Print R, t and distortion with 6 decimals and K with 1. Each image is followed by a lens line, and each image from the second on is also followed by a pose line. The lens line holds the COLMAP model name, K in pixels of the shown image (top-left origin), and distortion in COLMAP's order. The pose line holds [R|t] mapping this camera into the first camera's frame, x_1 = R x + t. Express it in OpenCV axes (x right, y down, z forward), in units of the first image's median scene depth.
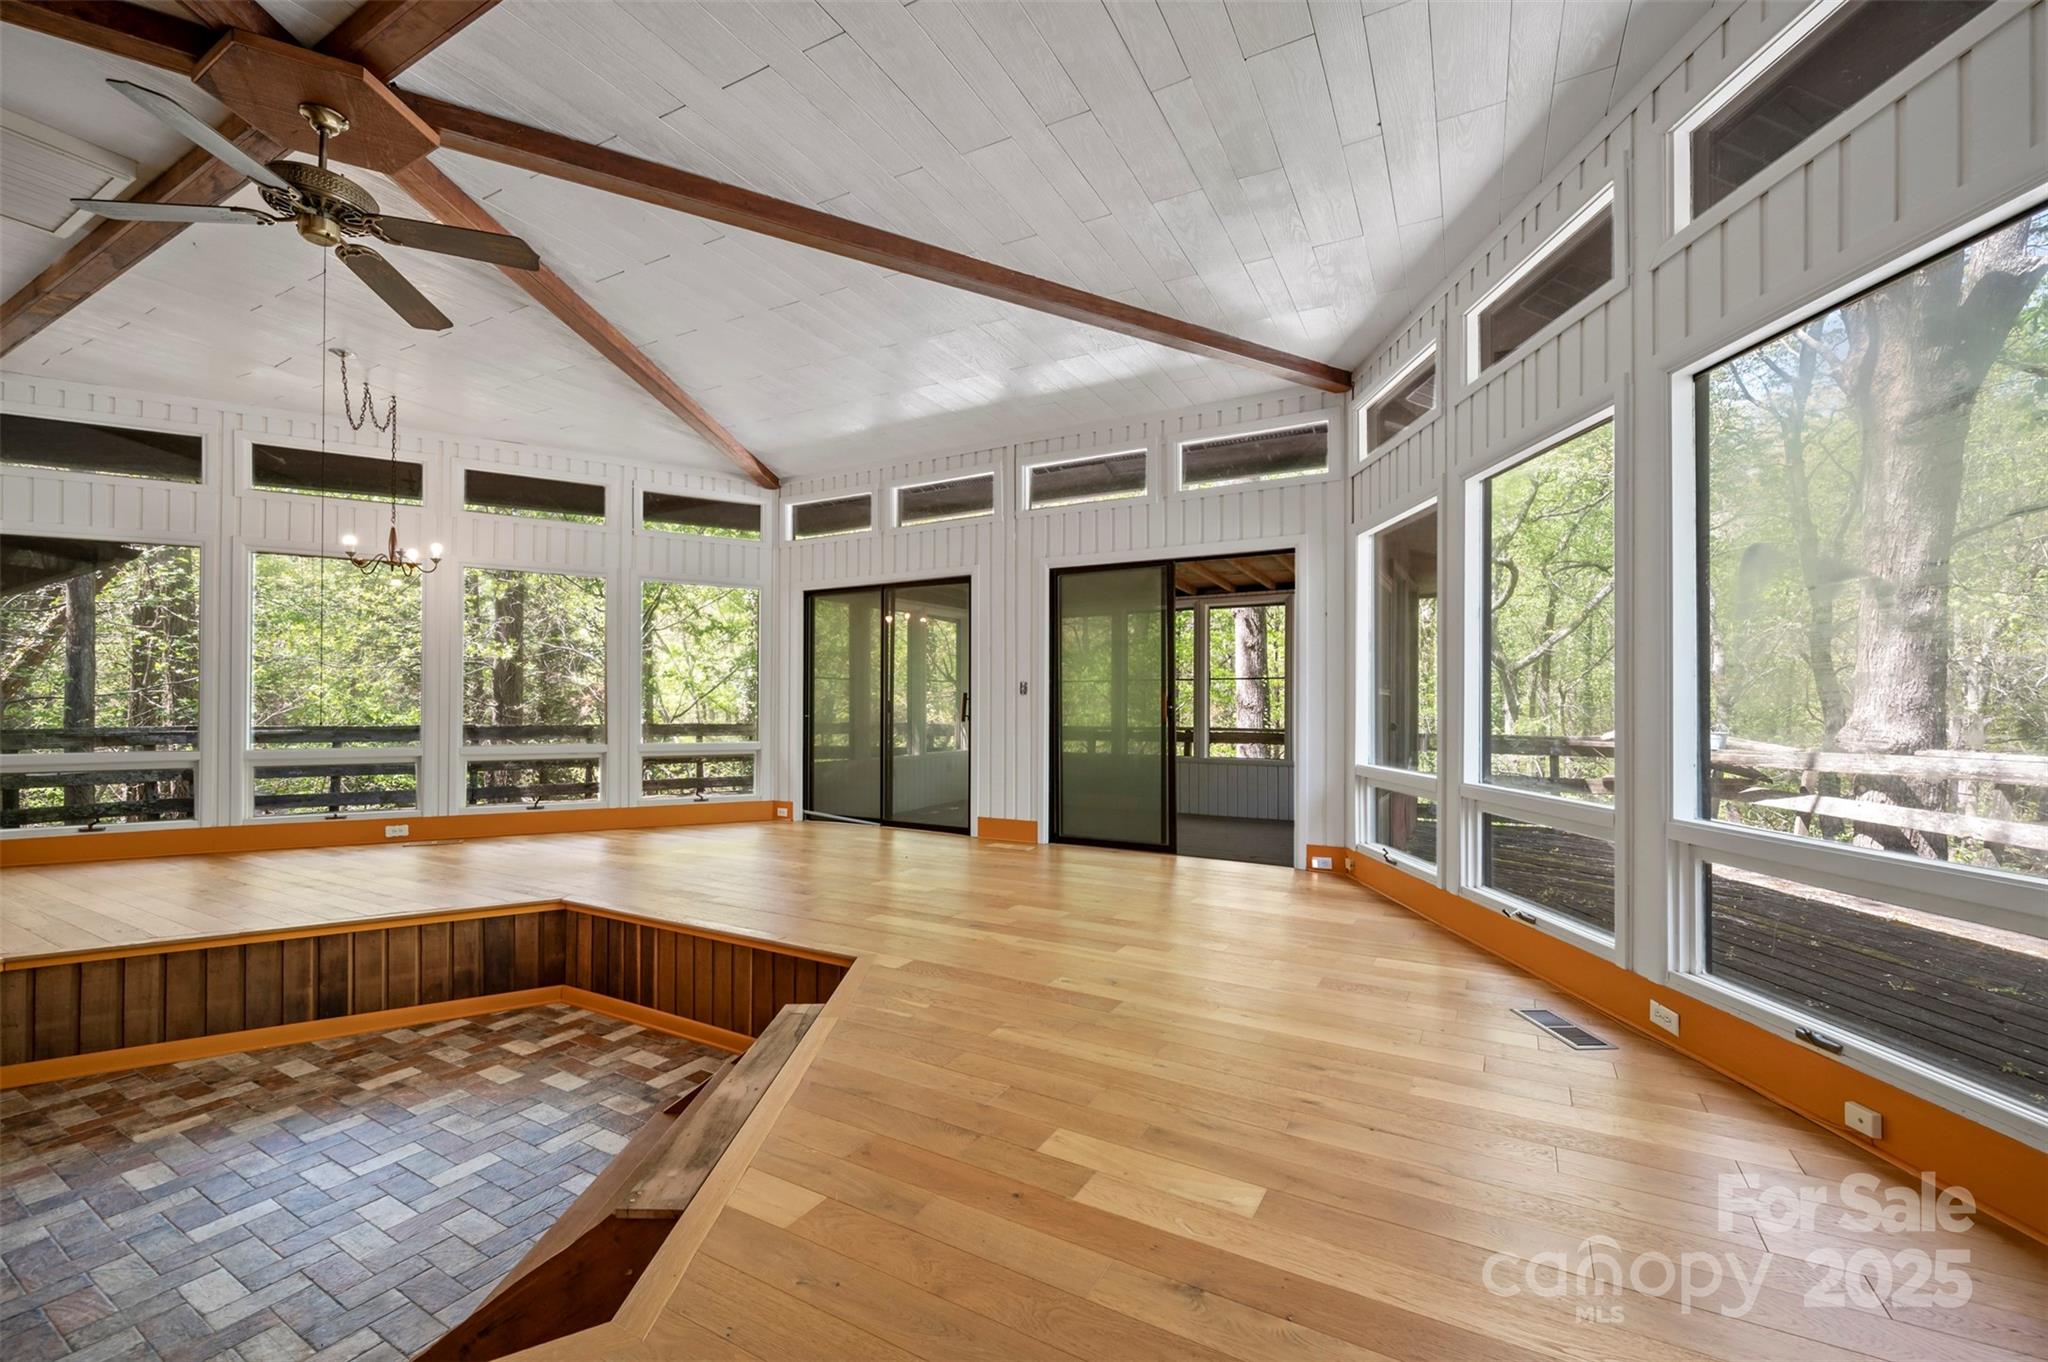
lens RADIAL K [[845.0, 0, 1025.1], [0, 845.0, 695.0], [0, 0, 1]] dist [-0.002934, 0.000367]
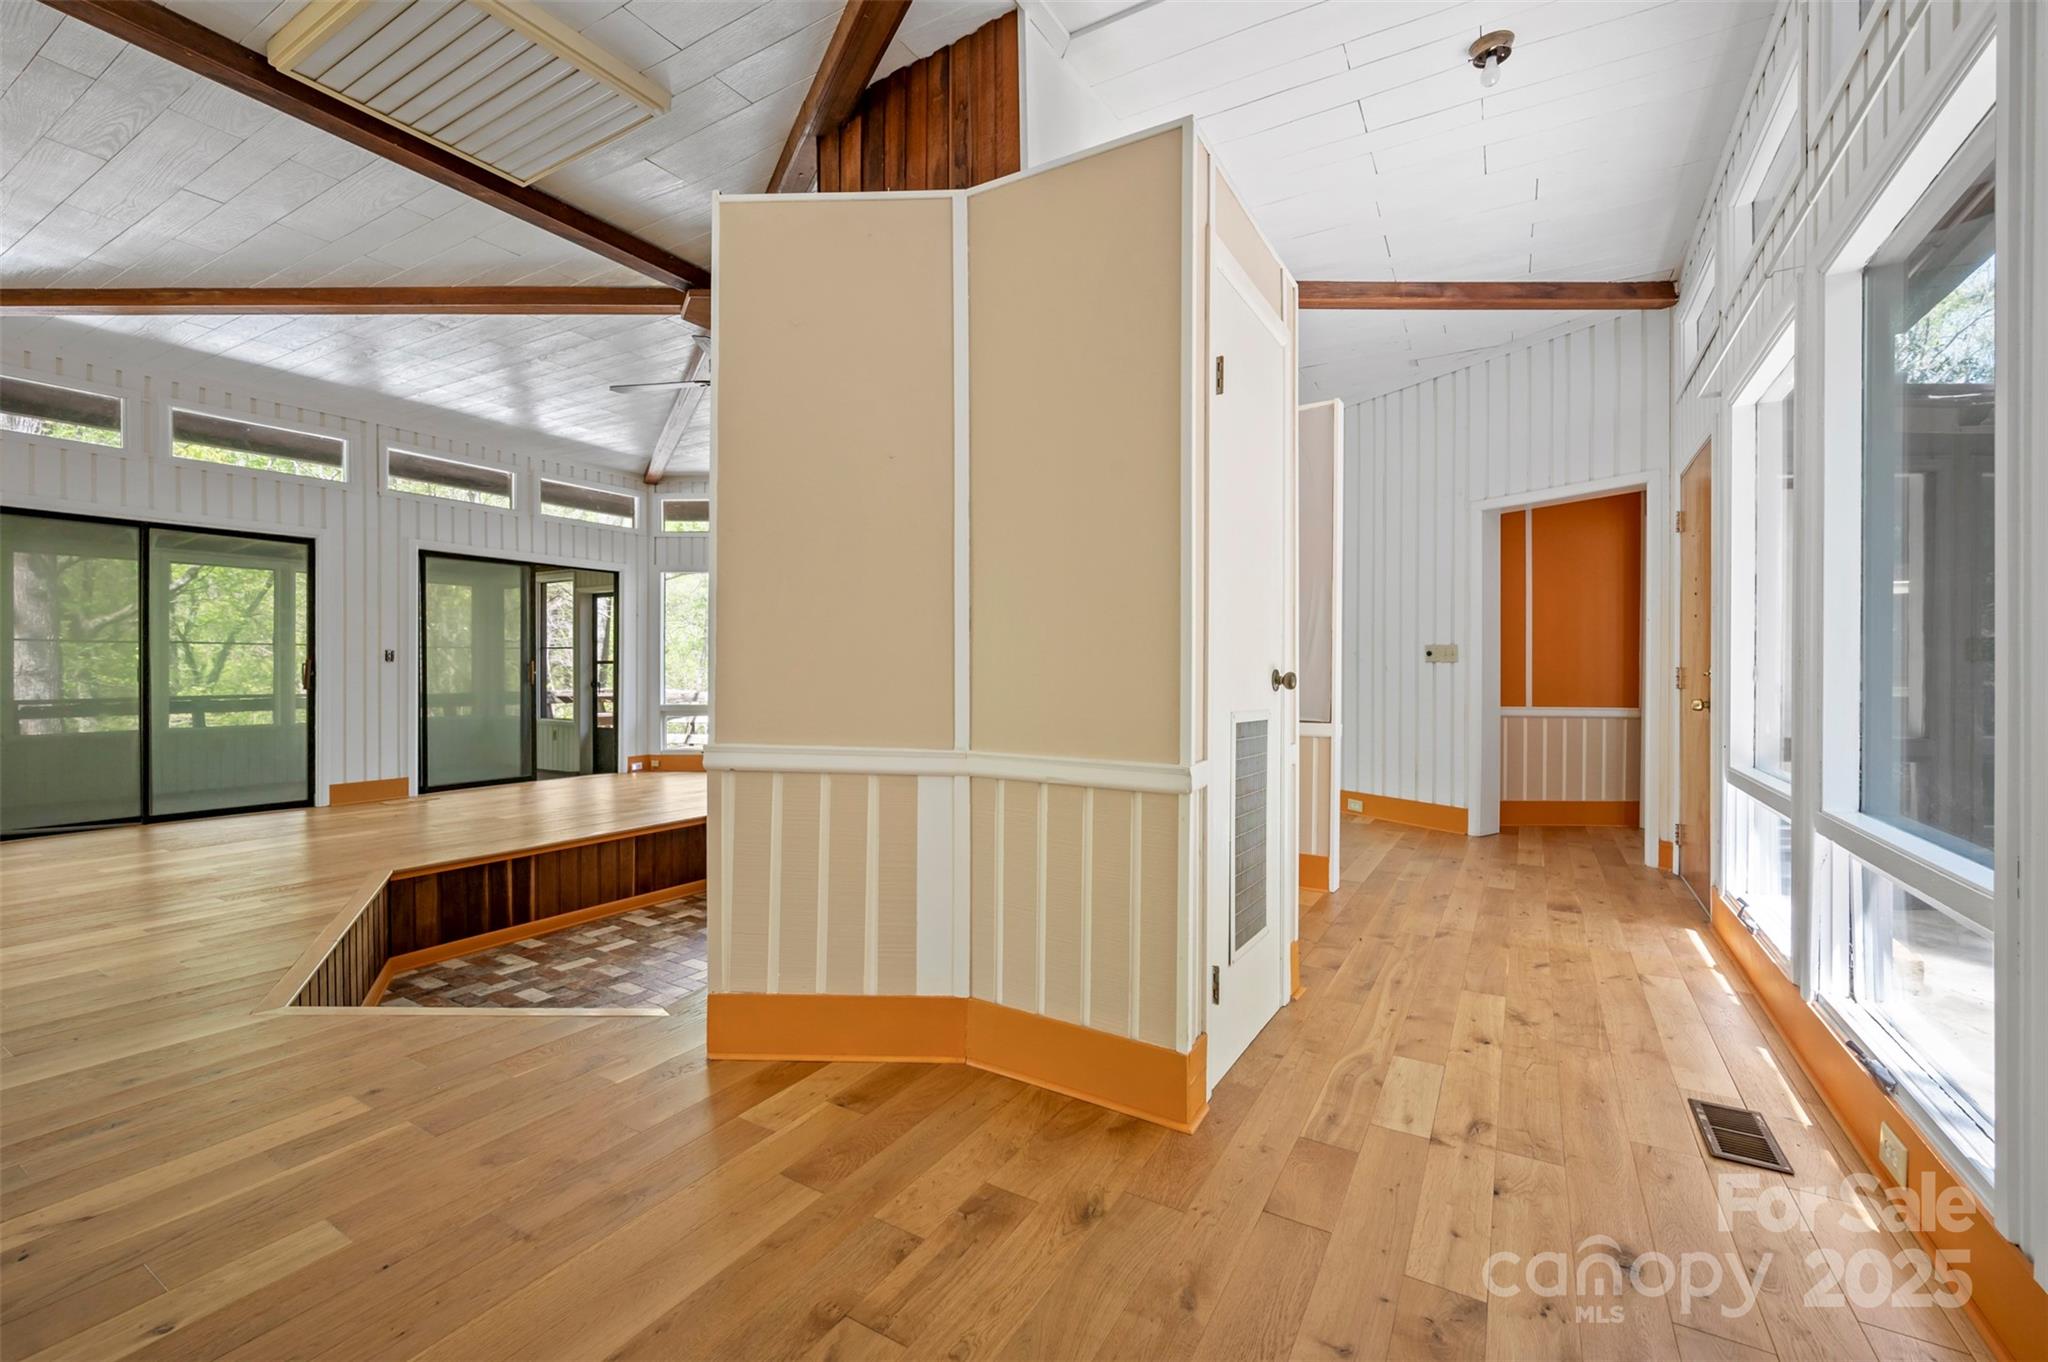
lens RADIAL K [[845.0, 0, 1037.2], [0, 845.0, 673.6], [0, 0, 1]] dist [-0.002934, 0.000367]
pose [[0.016168, -0.009689, 0.999822, -1.547995], [-0.009916, 0.999902, 0.009850, -0.006742], [-0.999820, -0.010073, 0.016071, 0.235602]]
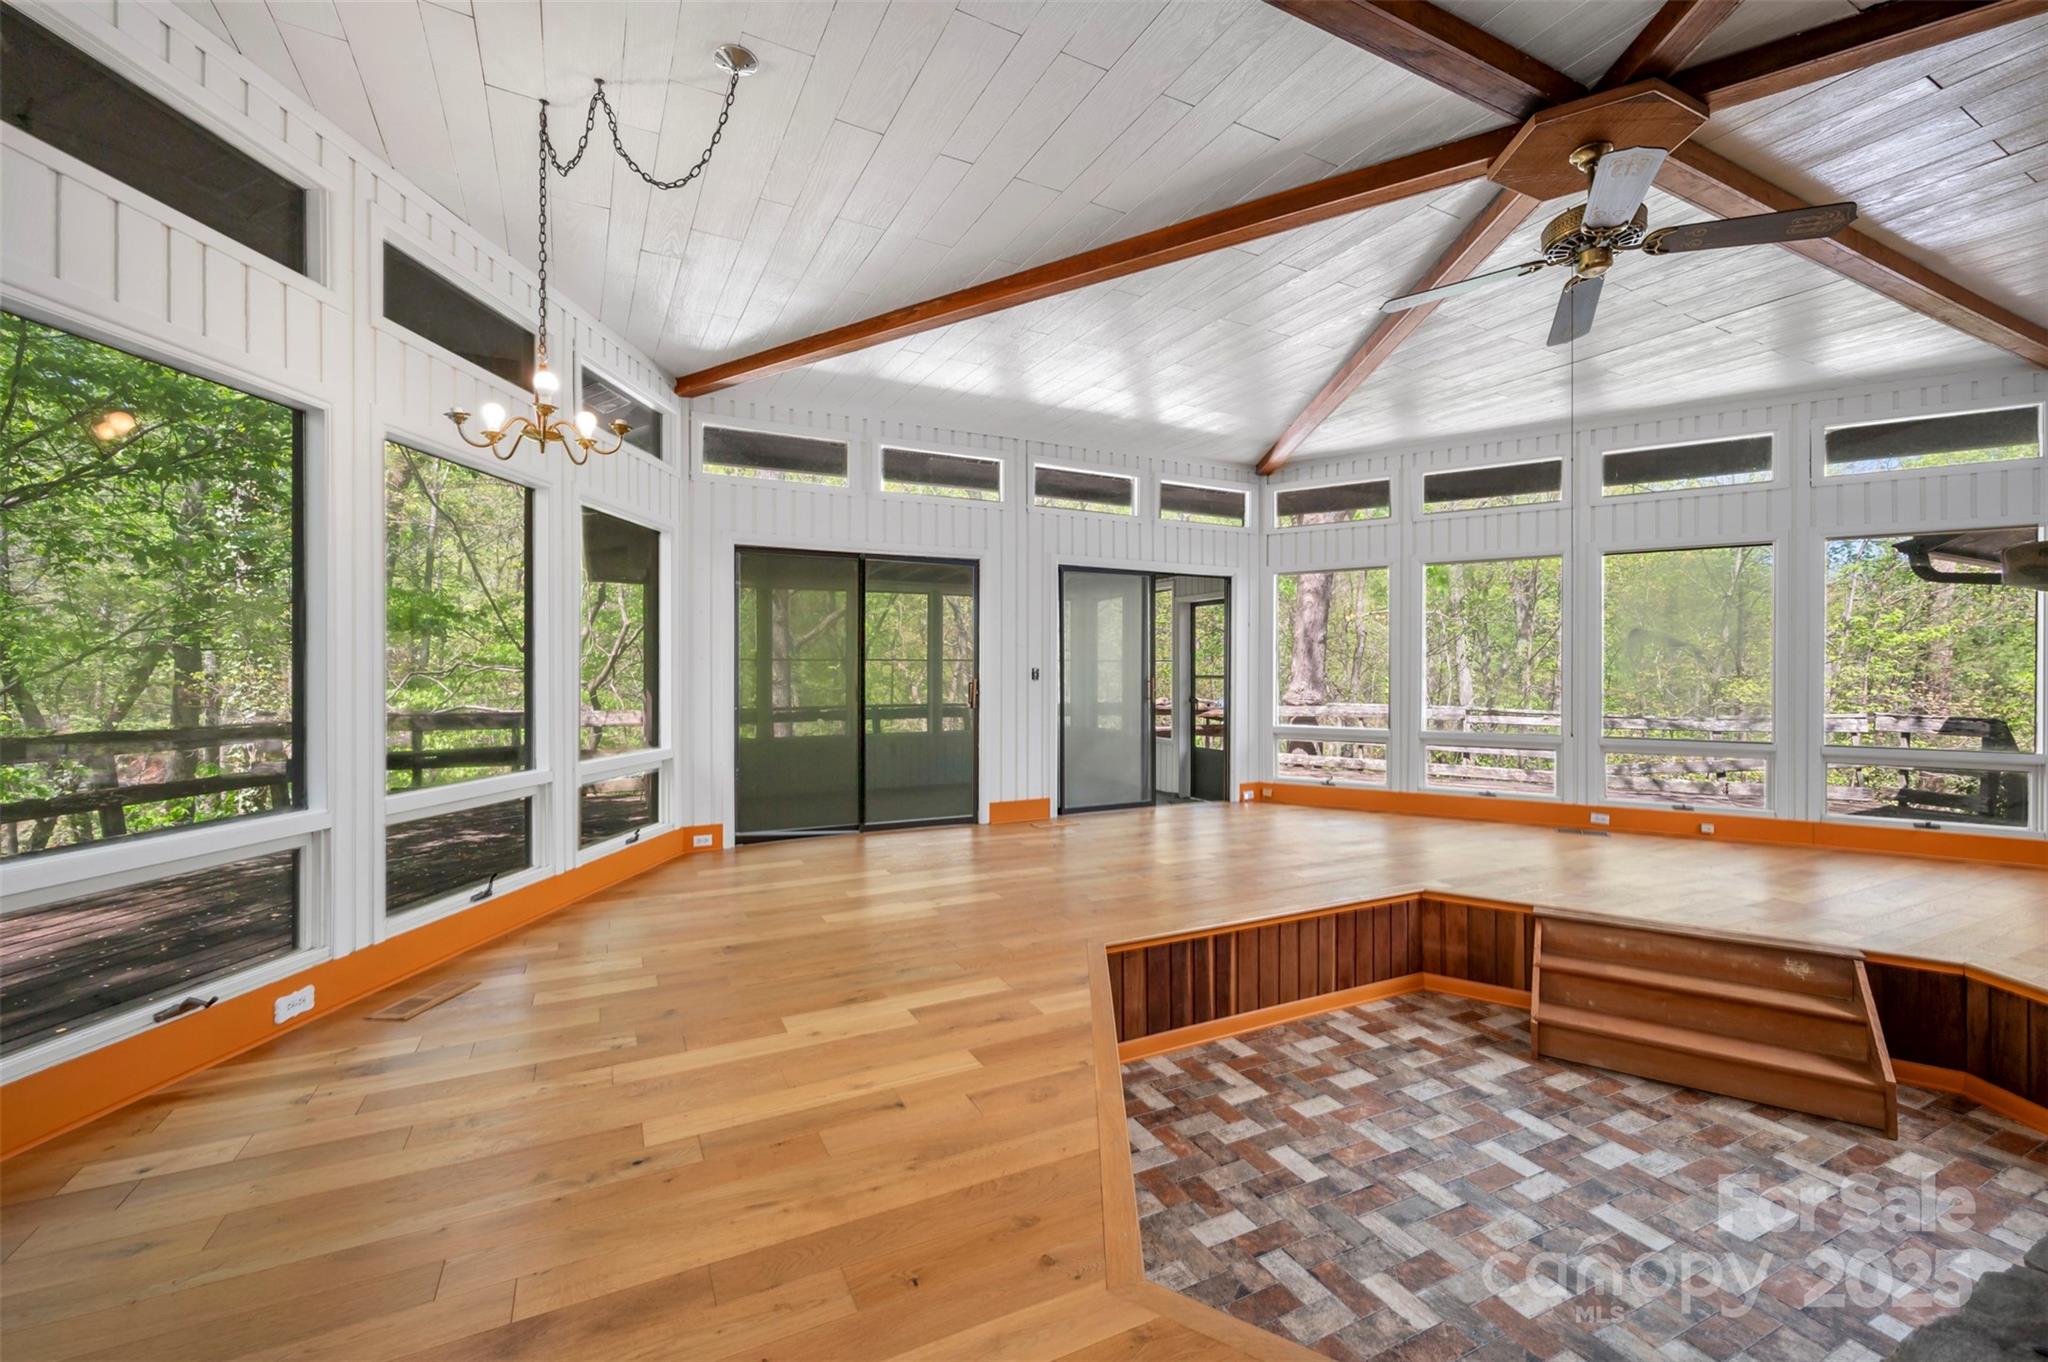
lens RADIAL K [[845.0, 0, 1027.3], [0, 845.0, 667.7], [0, 0, 1]] dist [-0.002934, 0.000367]
pose [[0.553302, -0.001183, 0.832980, -1.296607], [-0.004832, 0.999978, 0.004630, -0.030976], [-0.832967, -0.006587, 0.553284, 0.620485]]
